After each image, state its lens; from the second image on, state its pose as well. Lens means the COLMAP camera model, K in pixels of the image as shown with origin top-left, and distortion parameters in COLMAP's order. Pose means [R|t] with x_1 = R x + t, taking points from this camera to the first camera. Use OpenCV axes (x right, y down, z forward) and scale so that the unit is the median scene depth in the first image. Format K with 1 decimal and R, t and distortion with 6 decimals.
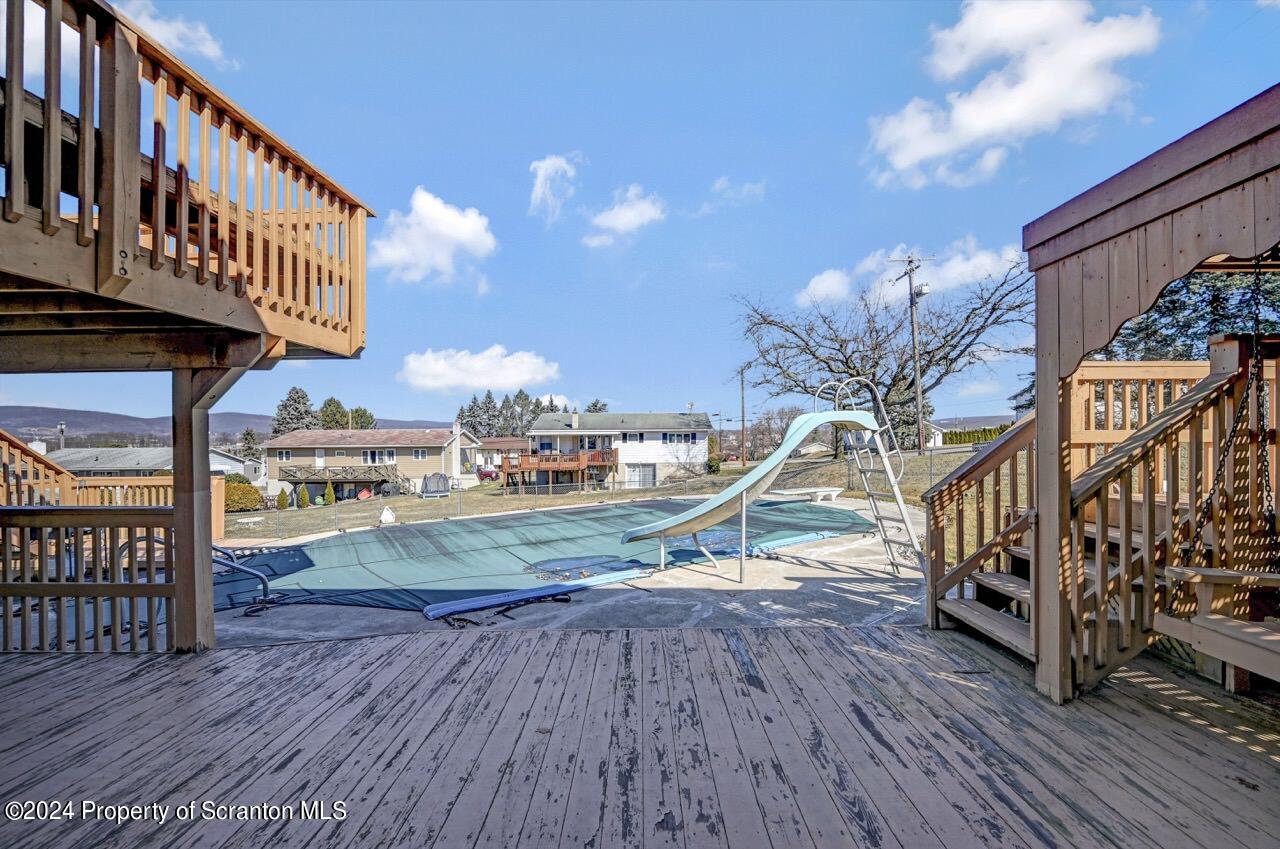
lens RADIAL K [[508.4, 0, 648.5], [0, 508.4, 430.8], [0, 0, 1]] dist [0.000892, 0.000331]
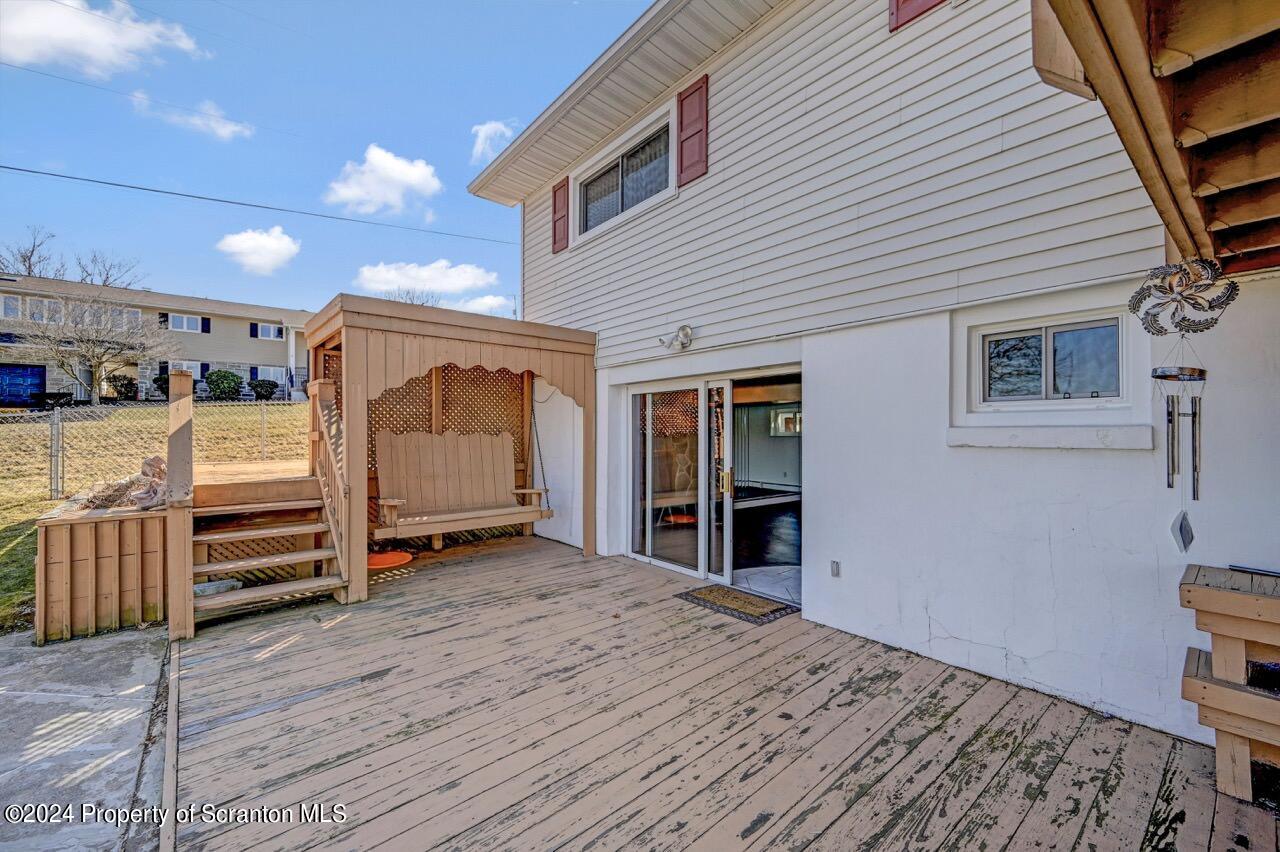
lens RADIAL K [[508.4, 0, 648.5], [0, 508.4, 432.3], [0, 0, 1]] dist [0.000892, 0.000331]
pose [[-0.646885, 0.009739, 0.762525, -1.060006], [-0.004255, 0.999857, -0.016380, 0.029414], [-0.762576, -0.013840, -0.646751, 1.442568]]
